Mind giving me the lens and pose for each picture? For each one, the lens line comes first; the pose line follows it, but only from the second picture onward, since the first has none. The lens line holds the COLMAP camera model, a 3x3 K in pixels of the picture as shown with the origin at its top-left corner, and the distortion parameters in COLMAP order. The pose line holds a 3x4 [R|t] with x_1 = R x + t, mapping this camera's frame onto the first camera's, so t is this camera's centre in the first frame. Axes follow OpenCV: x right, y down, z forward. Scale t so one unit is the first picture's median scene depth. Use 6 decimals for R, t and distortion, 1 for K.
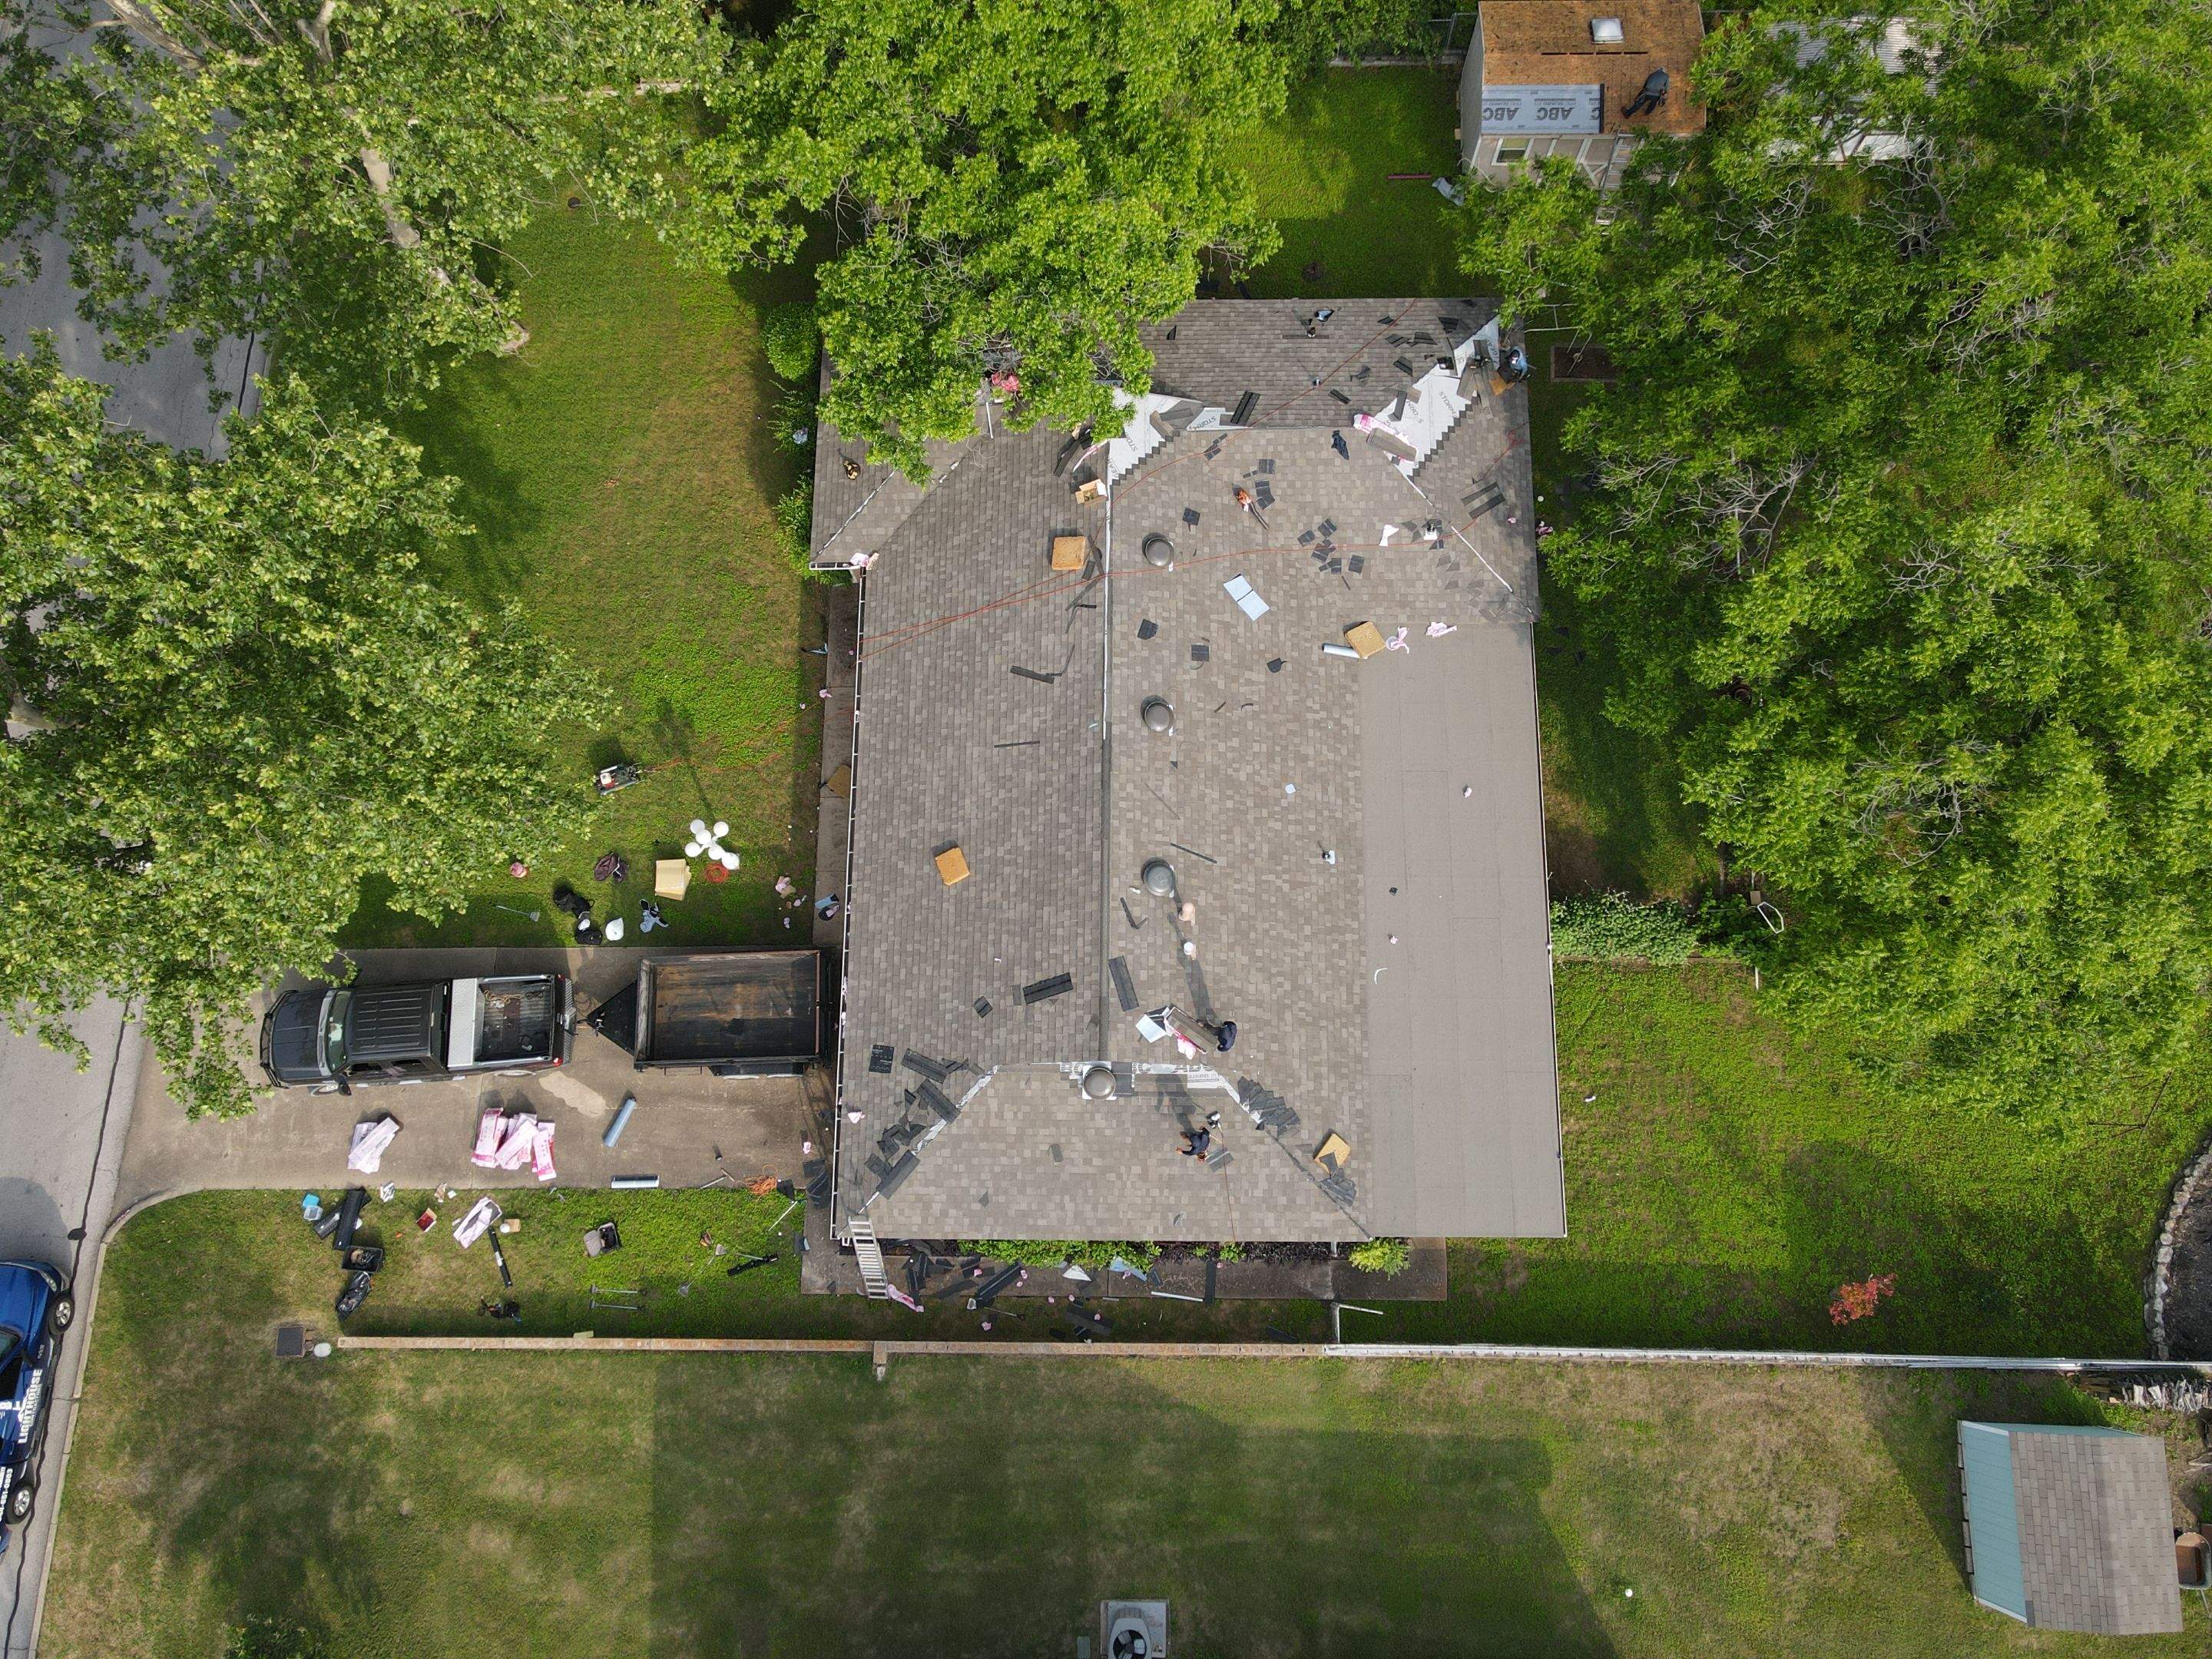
lens RADIAL K [[1624.5, 0, 1114.7], [0, 1624.5, 824.3], [0, 0, 1]] dist [0.008214, 0.004918]
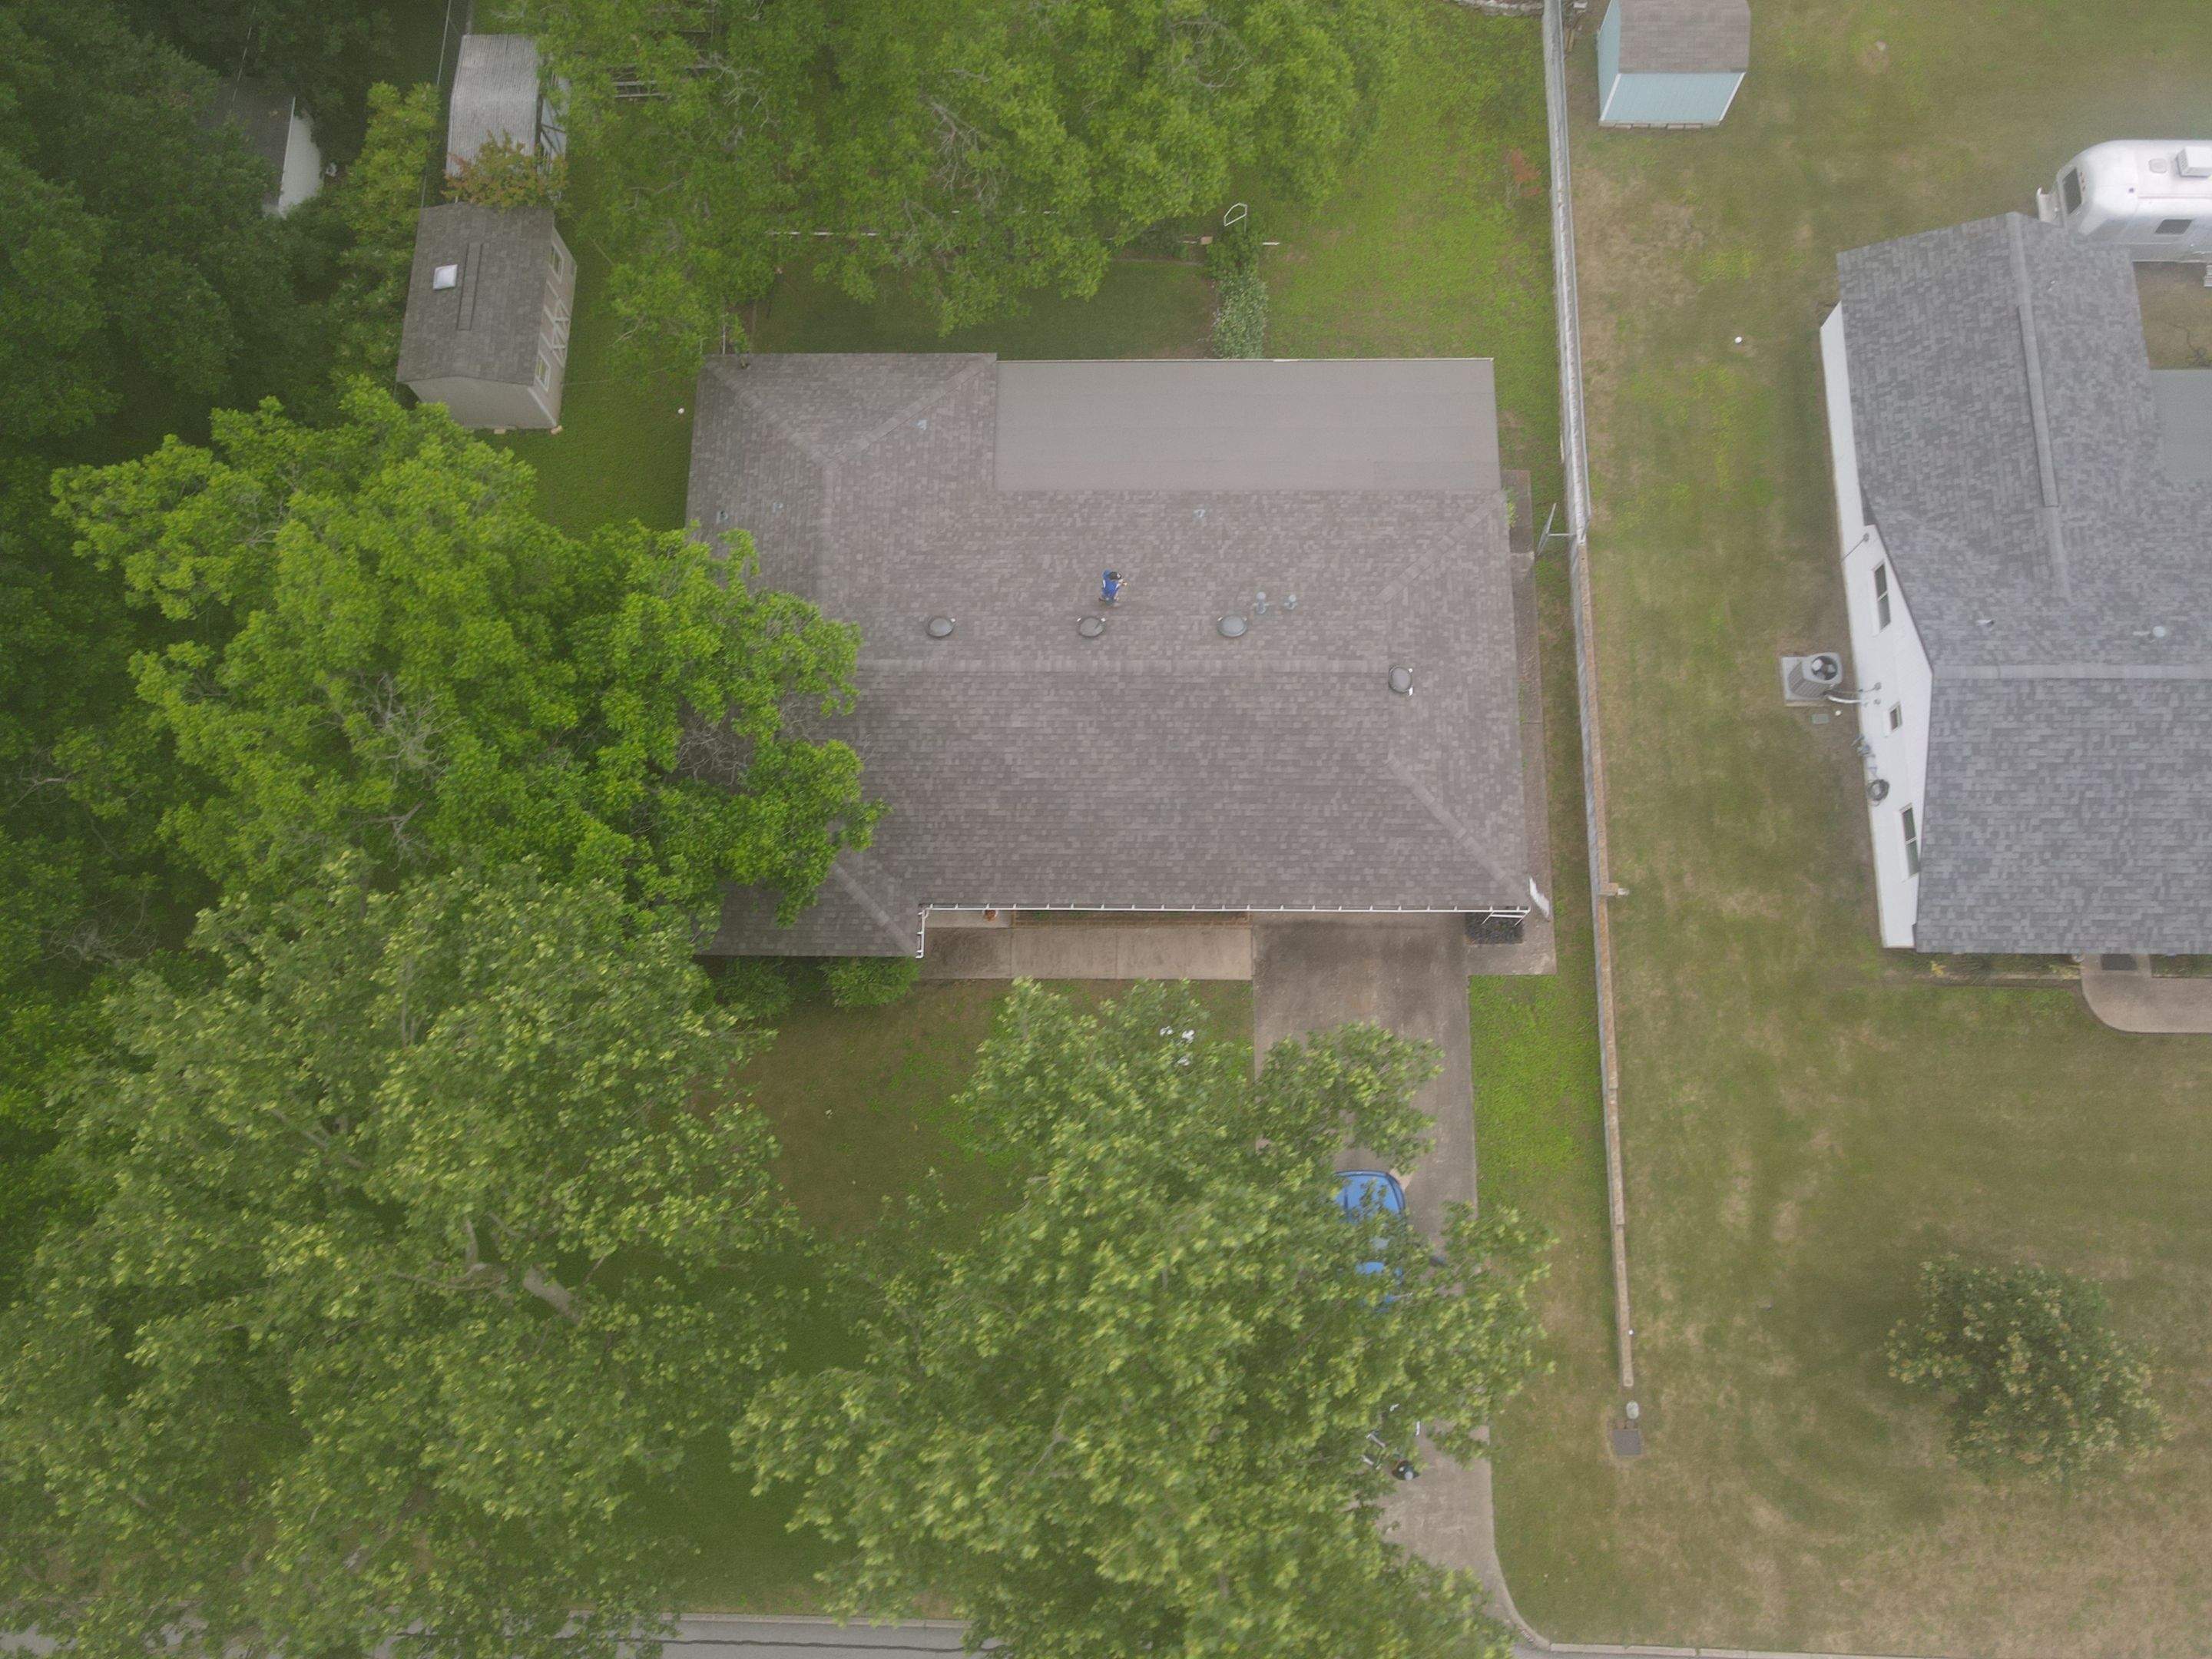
lens RADIAL K [[1624.5, 0, 1114.7], [0, 1624.5, 824.3], [0, 0, 1]] dist [0.008214, 0.004918]
pose [[0.005205, -0.961696, 0.274068, -0.427710], [0.978642, 0.061223, 0.196243, -0.268111], [-0.205505, 0.267193, 0.941475, -0.064932]]
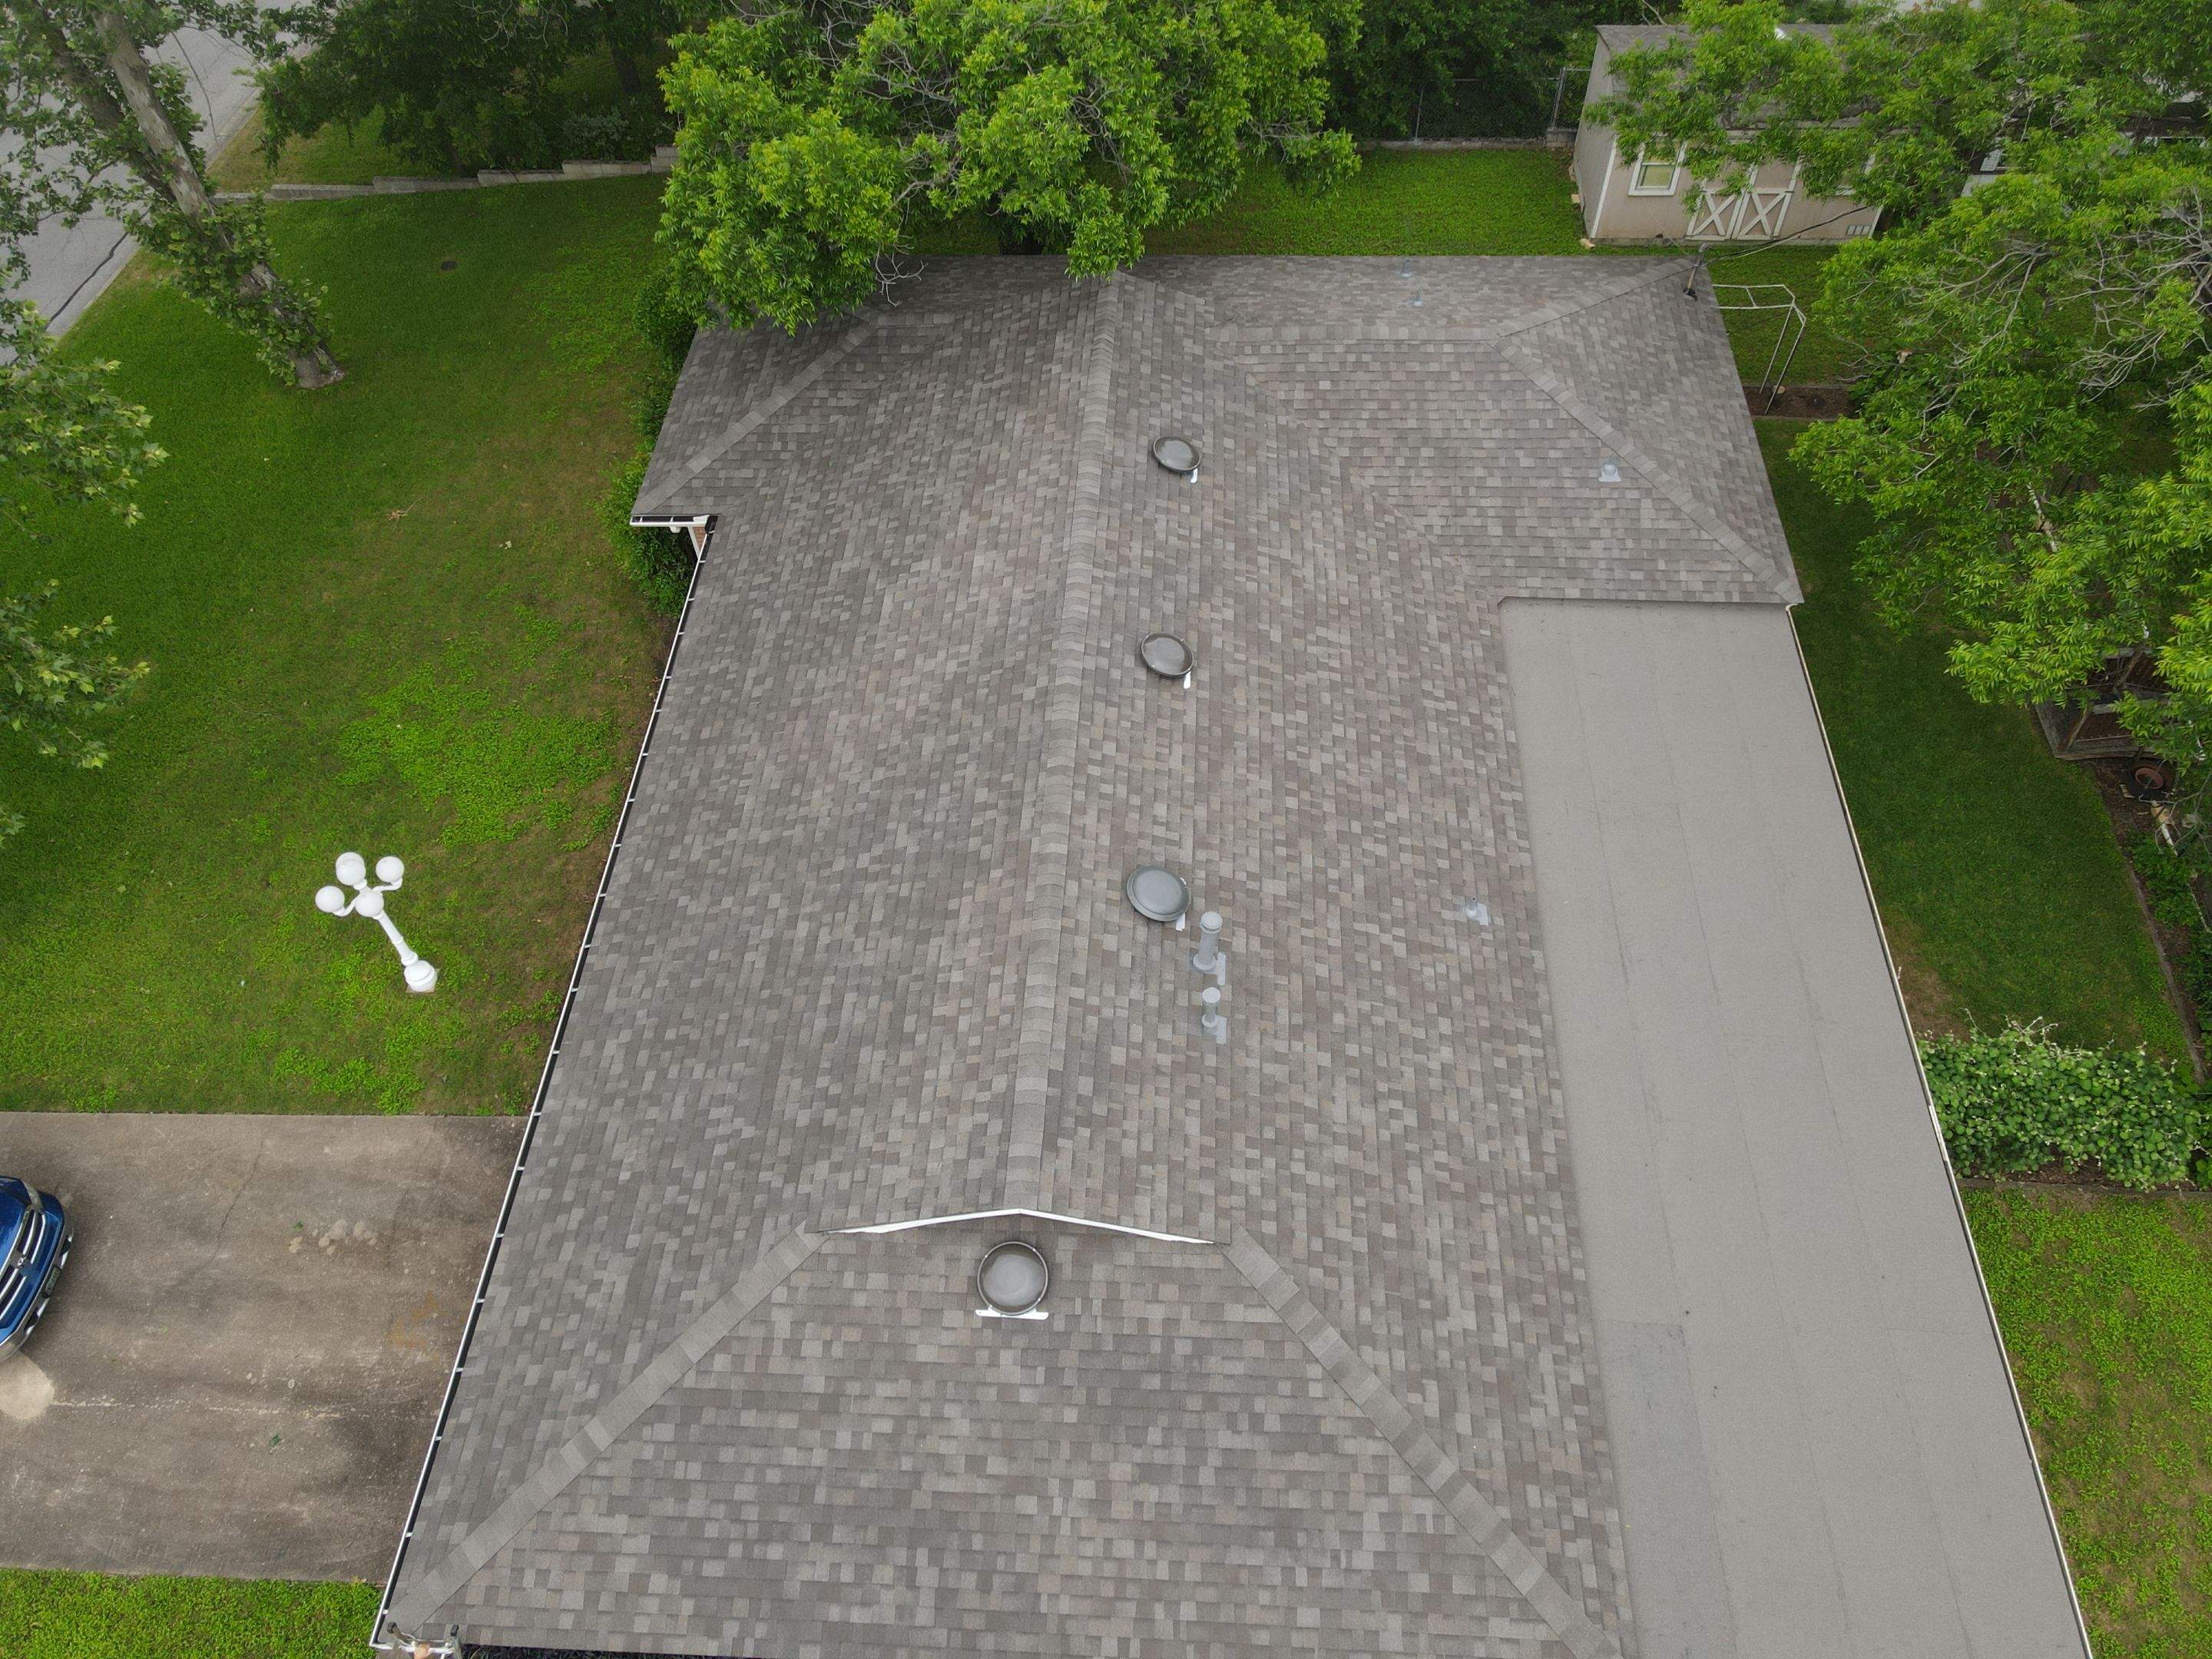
lens RADIAL K [[1624.5, 0, 1114.7], [0, 1624.5, 824.3], [0, 0, 1]] dist [0.008214, 0.004918]
pose [[0.999045, 0.031492, -0.030286, 0.028126], [-0.041105, 0.912416, -0.407194, 0.219323], [0.014811, 0.408050, 0.912839, 0.502978]]
